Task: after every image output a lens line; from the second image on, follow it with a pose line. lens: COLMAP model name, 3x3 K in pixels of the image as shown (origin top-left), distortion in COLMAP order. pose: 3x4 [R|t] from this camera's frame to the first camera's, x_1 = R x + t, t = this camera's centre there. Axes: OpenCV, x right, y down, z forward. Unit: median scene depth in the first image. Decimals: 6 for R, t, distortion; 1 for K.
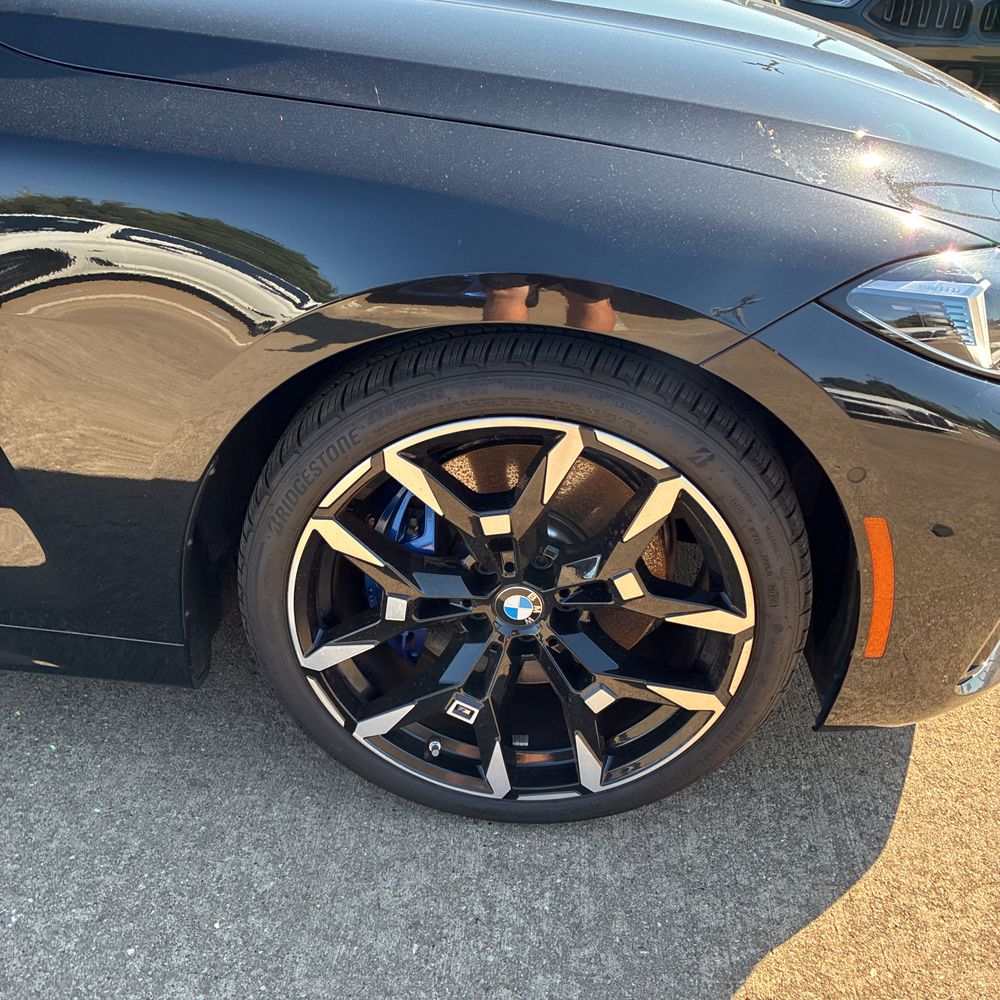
lens RADIAL K [[1086.3, 0, 498.9], [0, 1086.3, 477.5], [0, 0, 1]] dist [0.000949, -0.003707]
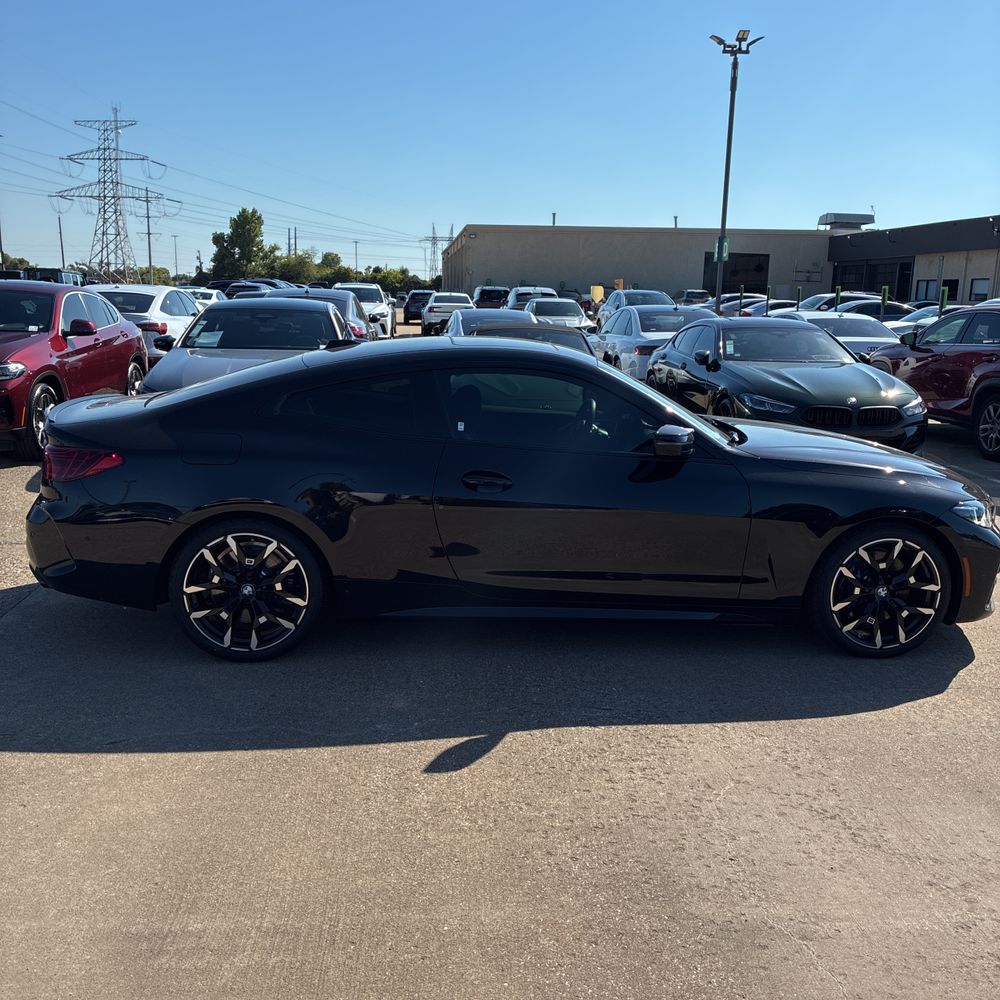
lens RADIAL K [[1086.3, 0, 498.9], [0, 1086.3, 477.5], [0, 0, 1]] dist [0.000949, -0.003707]
pose [[0.988237, -0.034357, 0.149022, -2.008113], [0.079510, 0.947816, -0.308746, 0.865861], [-0.130638, 0.316963, 0.939398, -2.785038]]
